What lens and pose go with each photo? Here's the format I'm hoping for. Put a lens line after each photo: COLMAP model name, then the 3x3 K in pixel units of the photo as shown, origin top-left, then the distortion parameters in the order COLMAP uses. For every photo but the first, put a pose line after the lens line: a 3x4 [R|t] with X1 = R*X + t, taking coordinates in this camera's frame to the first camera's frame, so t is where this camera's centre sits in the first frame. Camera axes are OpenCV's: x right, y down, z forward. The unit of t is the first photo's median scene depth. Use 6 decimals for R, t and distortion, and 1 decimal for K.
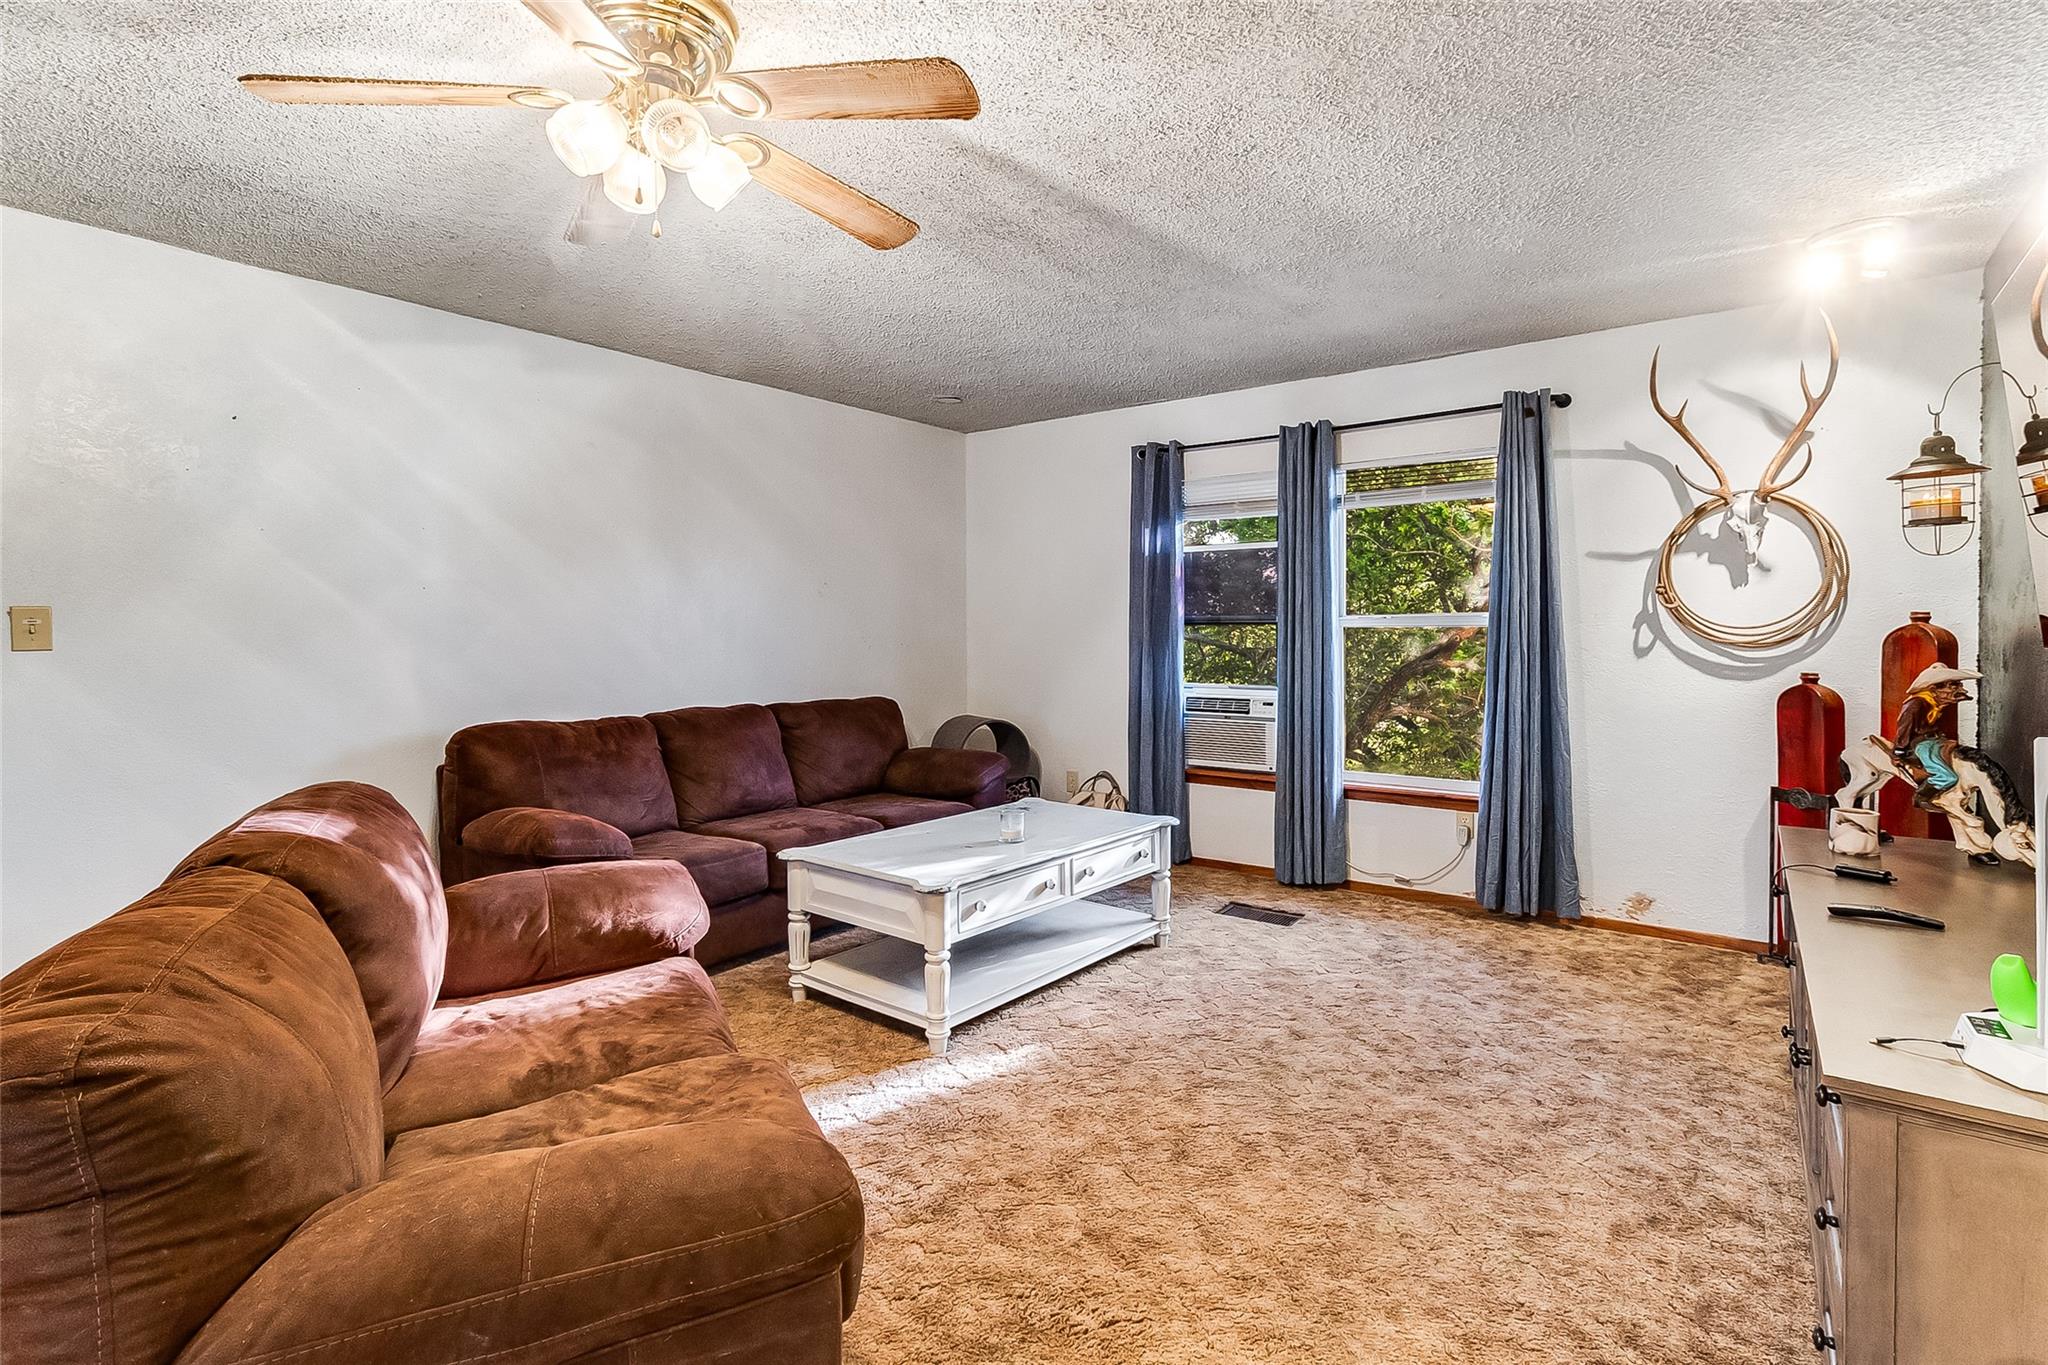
lens RADIAL K [[941.8, 0, 1028.5], [0, 941.8, 680.4], [0, 0, 1]] dist [-0.002526, 0.000074]
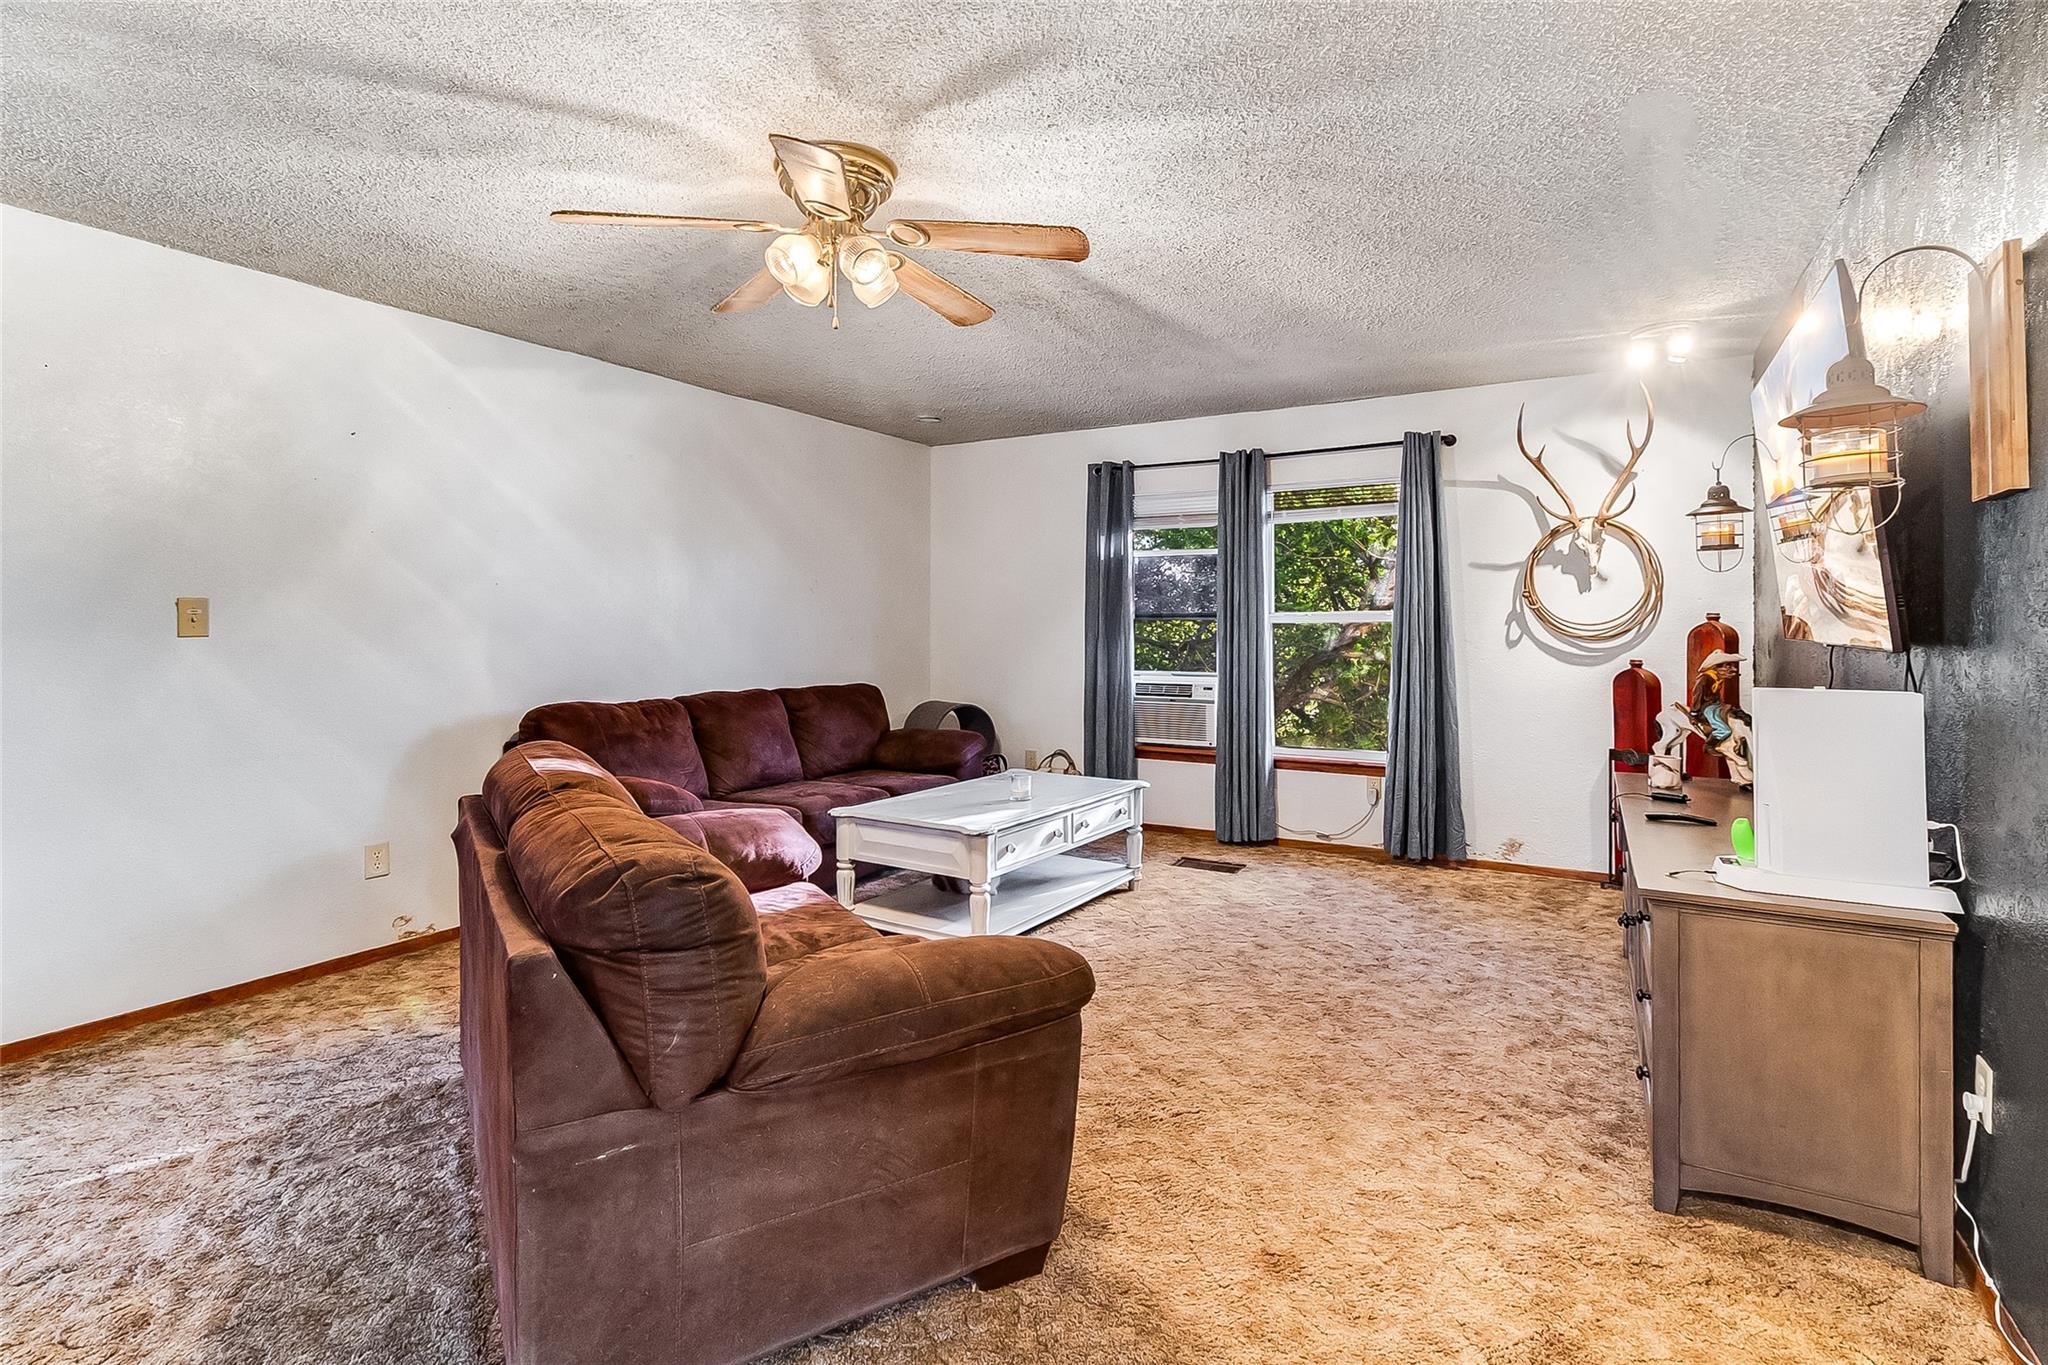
lens RADIAL K [[941.8, 0, 1019.4], [0, 941.8, 662.5], [0, 0, 1]] dist [-0.002526, 0.000074]
pose [[0.994171, 0.000442, 0.107810, -0.156782], [0.001139, 0.999893, -0.014601, 0.014505], [-0.107805, 0.014639, 0.994064, -0.201094]]
